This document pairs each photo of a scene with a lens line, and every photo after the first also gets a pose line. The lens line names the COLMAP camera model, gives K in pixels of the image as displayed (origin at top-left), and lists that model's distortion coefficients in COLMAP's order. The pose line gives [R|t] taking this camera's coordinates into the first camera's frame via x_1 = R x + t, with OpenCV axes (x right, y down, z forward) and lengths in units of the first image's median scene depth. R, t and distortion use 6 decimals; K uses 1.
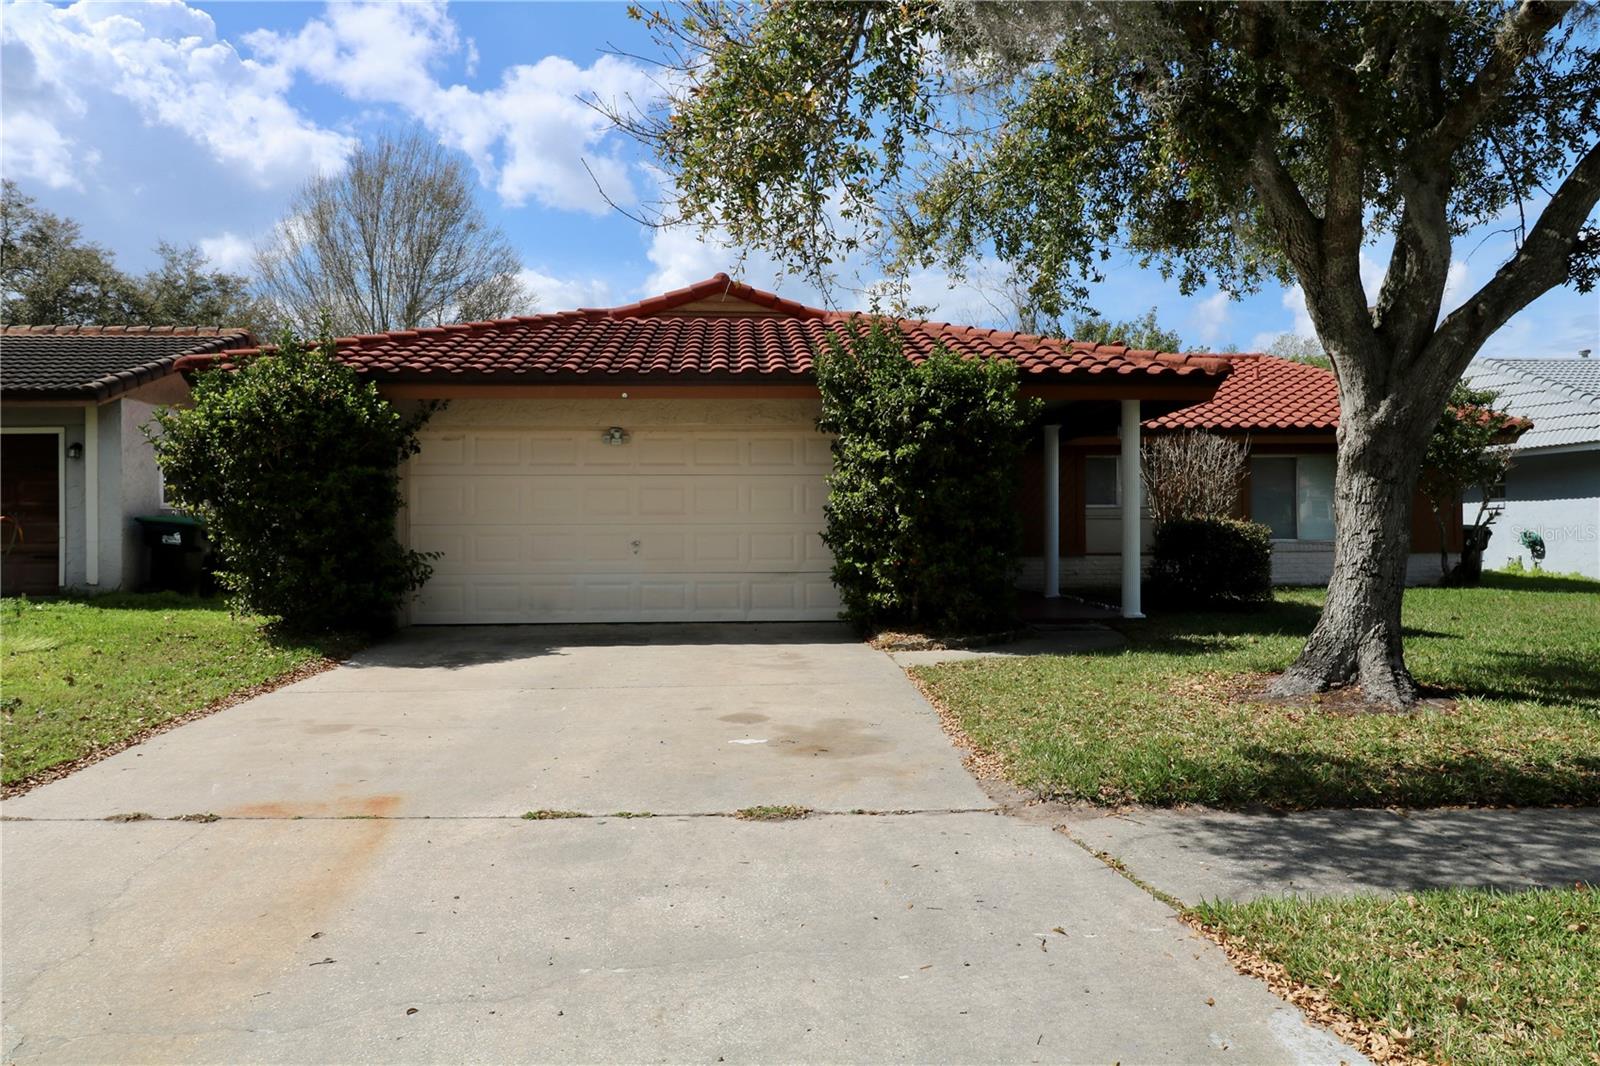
lens RADIAL K [[1017.3, 0, 773.7], [0, 1017.3, 535.7], [0, 0, 1]] dist [0.005635, -0.011412]
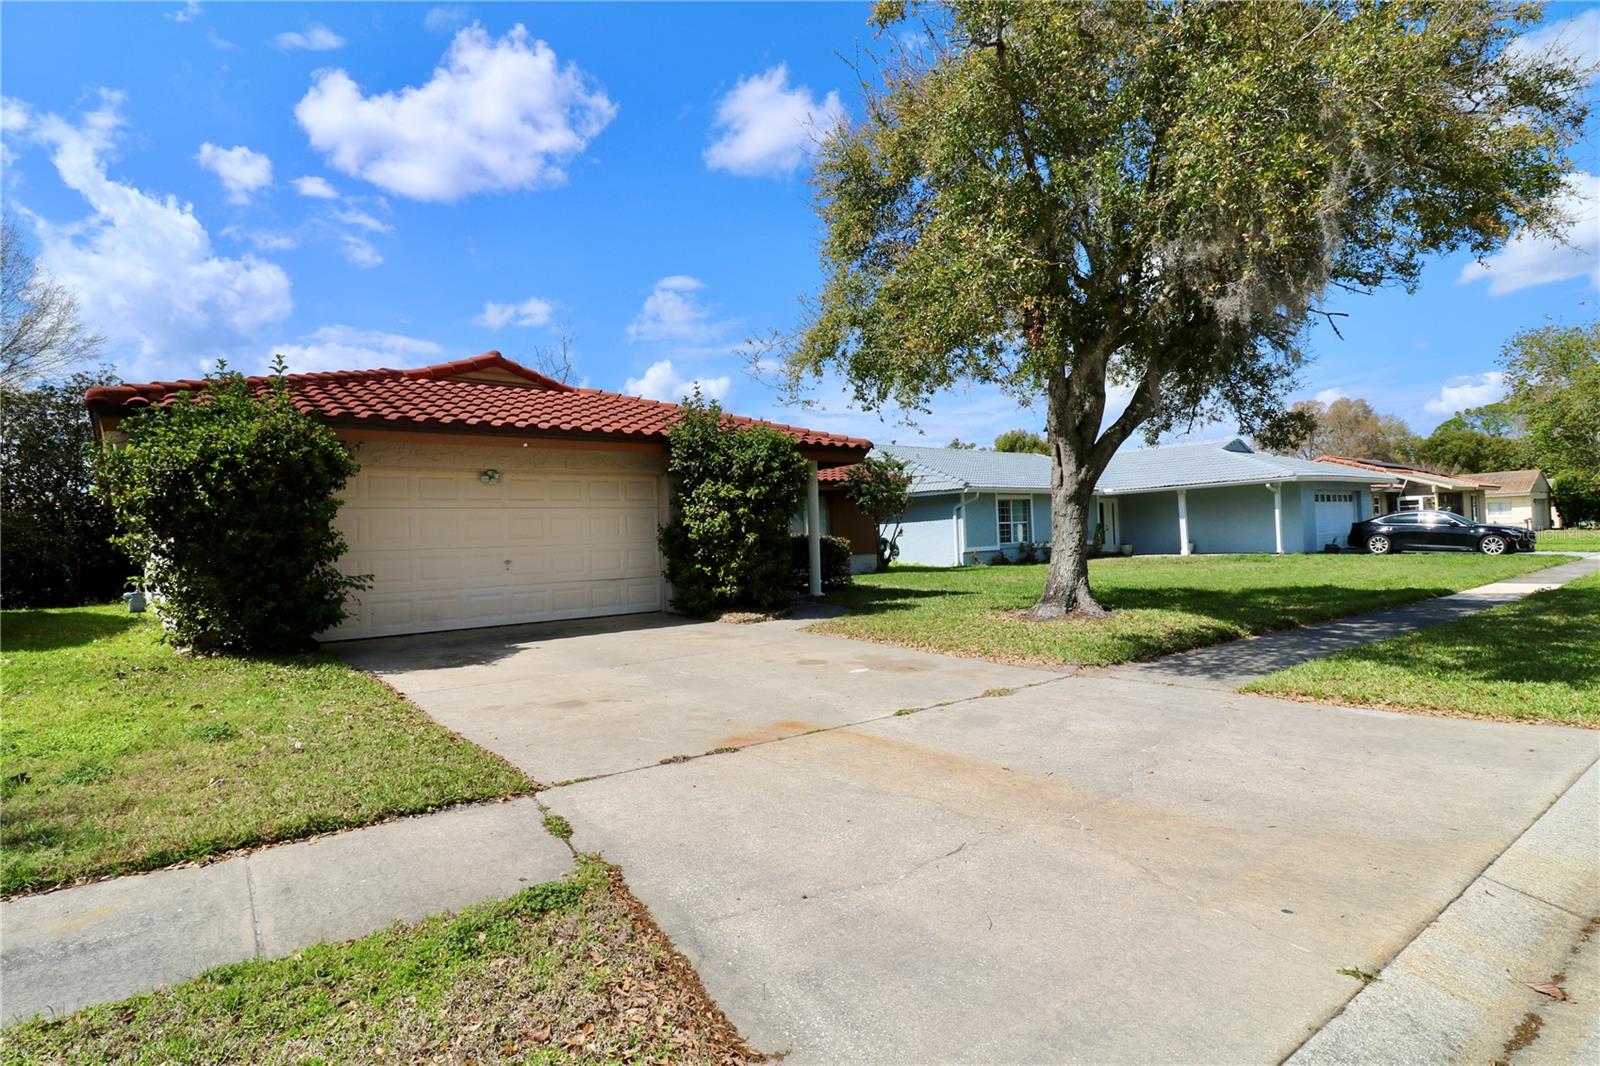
lens RADIAL K [[739.3, 0, 801.8], [0, 739.3, 537.3], [0, 0, 1]] dist [-0.009012, -0.004385]
pose [[0.837047, -0.023097, 0.546644, -0.636252], [0.036388, 0.999247, -0.013499, 0.005253], [-0.545920, 0.031191, 0.837256, 0.065137]]
